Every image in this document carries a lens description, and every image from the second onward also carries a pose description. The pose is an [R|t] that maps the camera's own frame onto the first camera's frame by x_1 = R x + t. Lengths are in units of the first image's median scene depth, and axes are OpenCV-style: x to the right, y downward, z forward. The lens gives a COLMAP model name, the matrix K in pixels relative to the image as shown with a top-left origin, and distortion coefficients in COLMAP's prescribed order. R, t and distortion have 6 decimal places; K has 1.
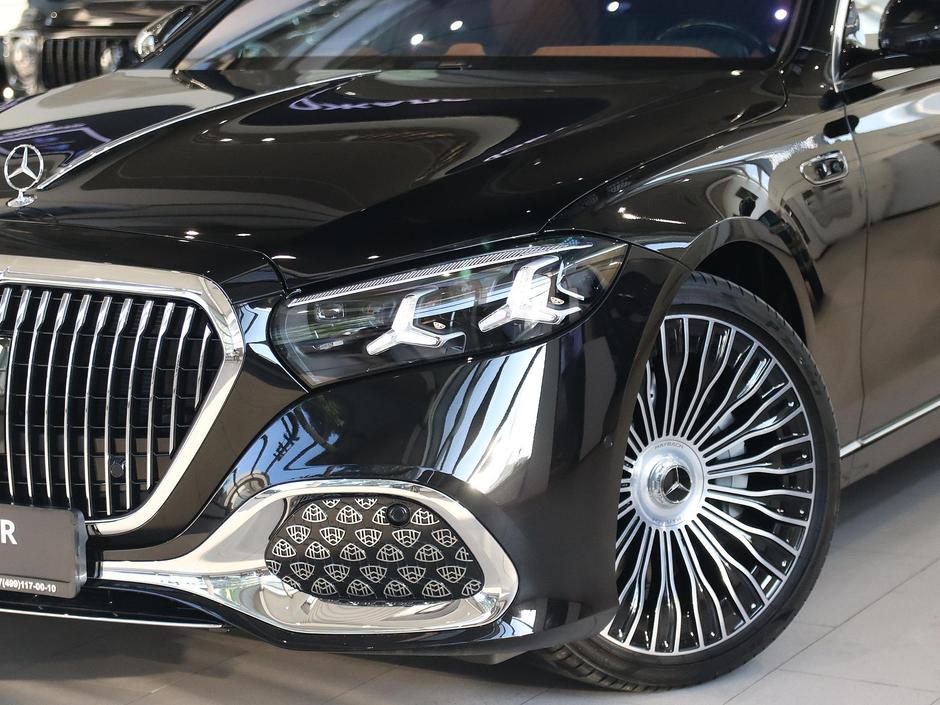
lens RADIAL K [[2208.0, 0, 471.4], [0, 2208.0, 355.7], [0, 0, 1]] dist [0.134112, 0.000000]
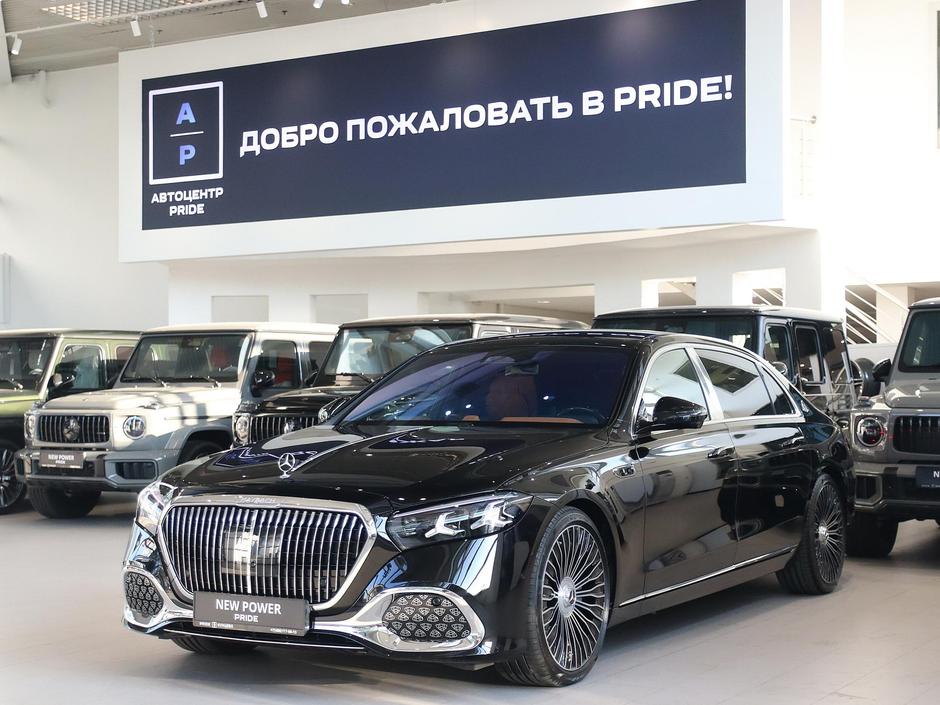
lens RADIAL K [[1417.3, 0, 474.3], [0, 1417.3, 361.5], [0, 0, 1]] dist [0.008446, 0.000000]
pose [[0.999853, 0.015071, -0.008128, 0.017577], [-0.016285, 0.983638, -0.179419, 0.088789], [0.005291, 0.179525, 0.983739, -0.594798]]
